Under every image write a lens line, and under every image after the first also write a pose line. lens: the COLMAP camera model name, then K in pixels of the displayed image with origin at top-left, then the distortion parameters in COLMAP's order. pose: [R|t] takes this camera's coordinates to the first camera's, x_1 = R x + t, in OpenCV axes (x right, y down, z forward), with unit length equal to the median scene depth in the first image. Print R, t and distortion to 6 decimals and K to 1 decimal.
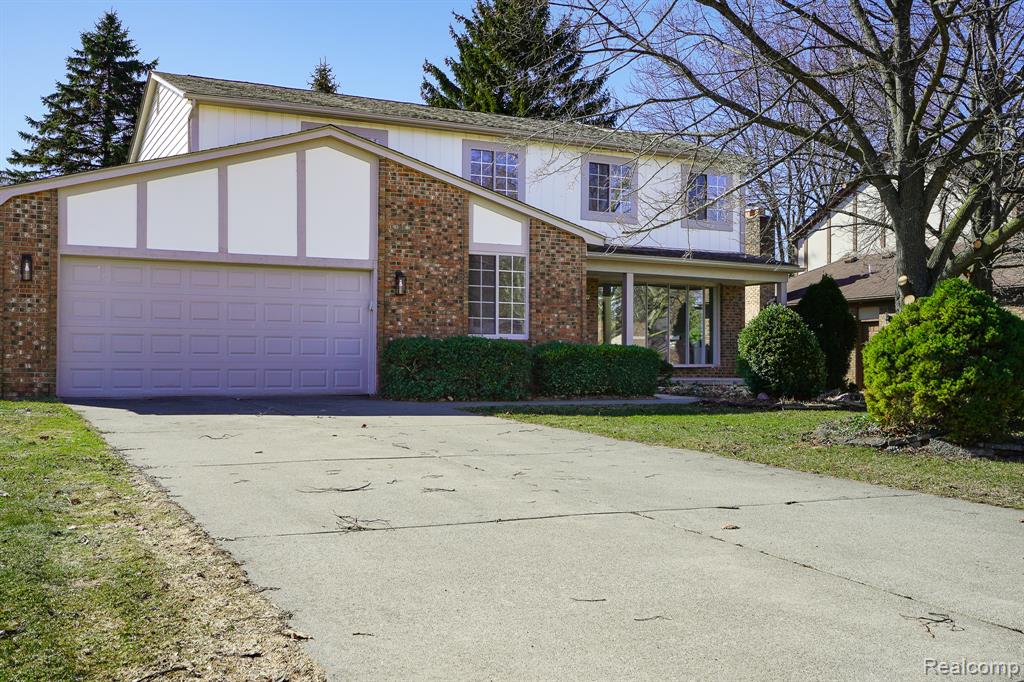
lens RADIAL K [[1024.5, 0, 514.5], [0, 1024.5, 398.4], [0, 0, 1]] dist [-0.008473, -0.005907]
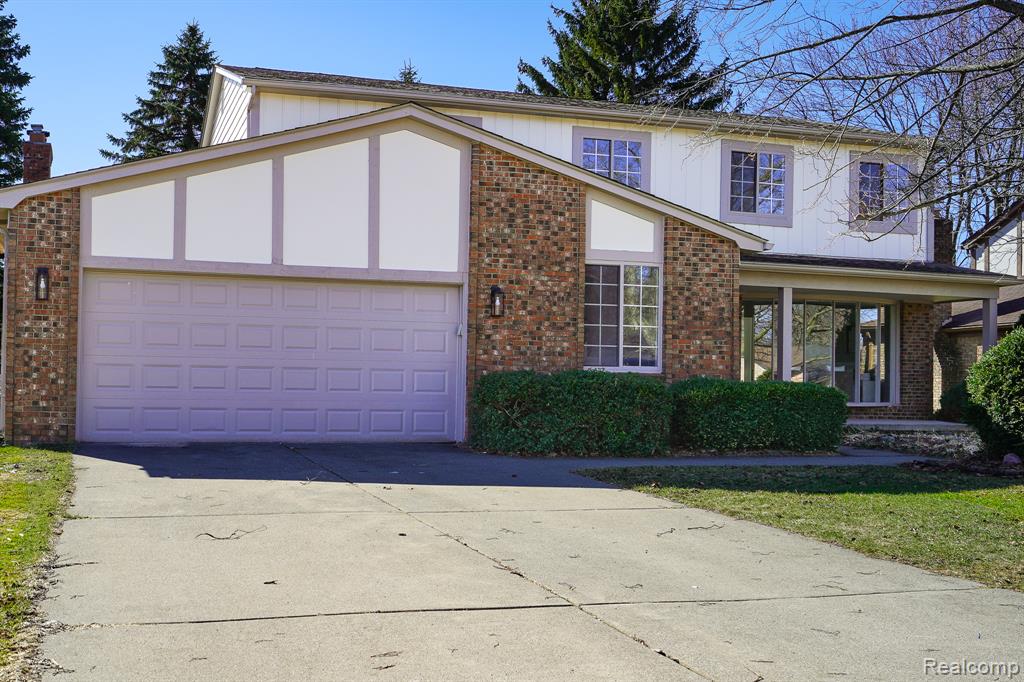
lens RADIAL K [[1026.2, 0, 512.0], [0, 1026.2, 341.0], [0, 0, 1]] dist [0.002917, 0.001148]
pose [[0.996253, -0.000607, -0.086489, -0.031794], [-0.005963, 0.997114, -0.075686, -0.022644], [0.086285, 0.075918, 0.993374, 0.220603]]
